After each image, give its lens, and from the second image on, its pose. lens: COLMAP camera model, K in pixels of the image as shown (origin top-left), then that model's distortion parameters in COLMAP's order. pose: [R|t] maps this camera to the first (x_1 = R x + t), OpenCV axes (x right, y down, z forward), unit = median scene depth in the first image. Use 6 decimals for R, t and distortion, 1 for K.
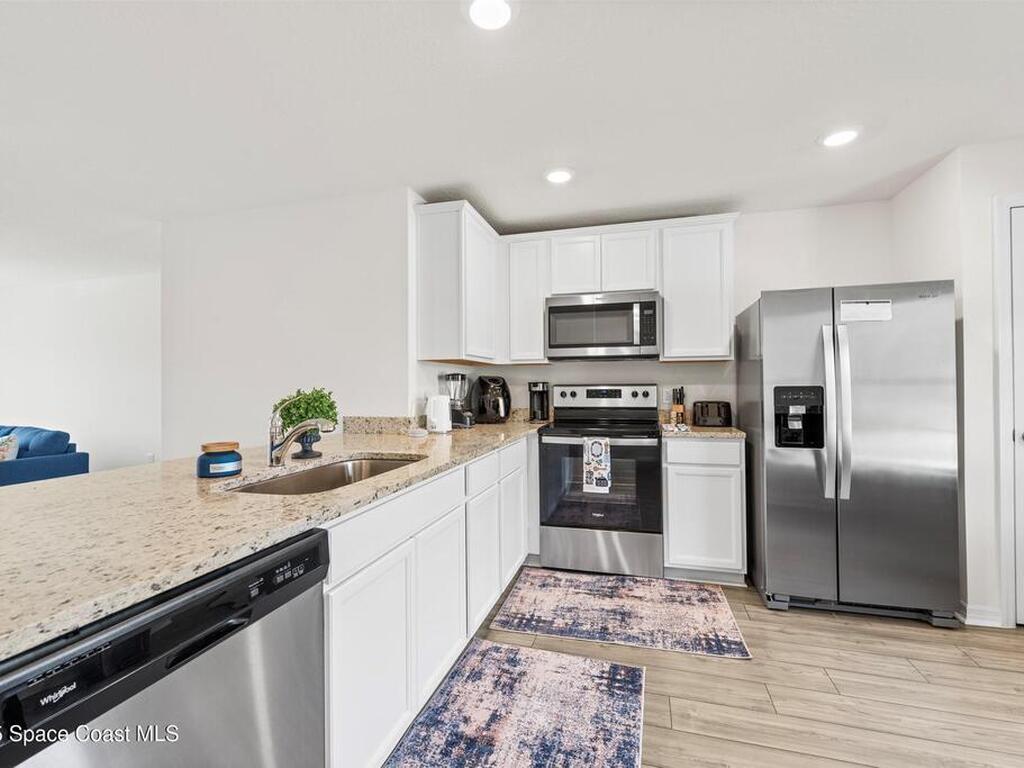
lens RADIAL K [[454.4, 0, 512.0], [0, 454.4, 384.0], [0, 0, 1]] dist [0.000522, -0.000273]
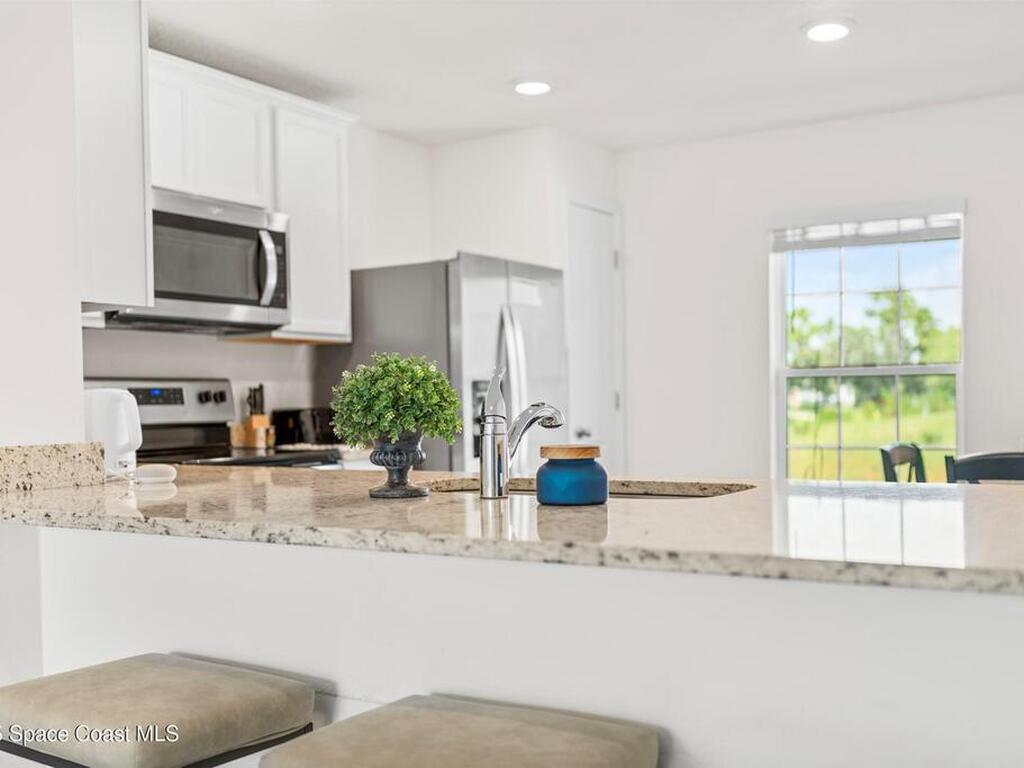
lens RADIAL K [[1130.6, 0, 512.0], [0, 1130.6, 384.0], [0, 0, 1]] dist [-0.012035, -0.009256]
pose [[0.273885, 0.016436, 0.961622, -0.980513], [0.012116, 0.999716, -0.020538, 0.042584], [-0.961686, 0.017276, 0.273608, 0.337925]]
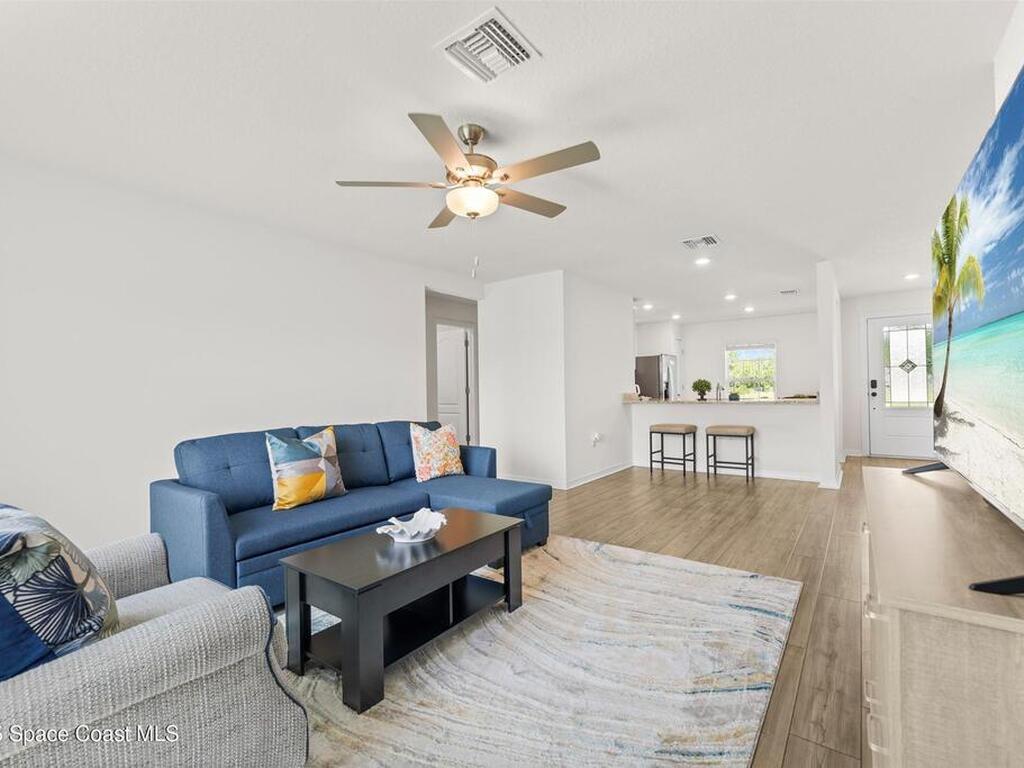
lens RADIAL K [[472.4, 0, 513.3], [0, 472.4, 392.2], [0, 0, 1]] dist [0.008472, 0.000392]
pose [[0.344090, -0.002516, 0.938933, -2.553516], [0.009489, 0.999955, -0.000798, 0.059902], [-0.938889, 0.009184, 0.344098, 0.678915]]
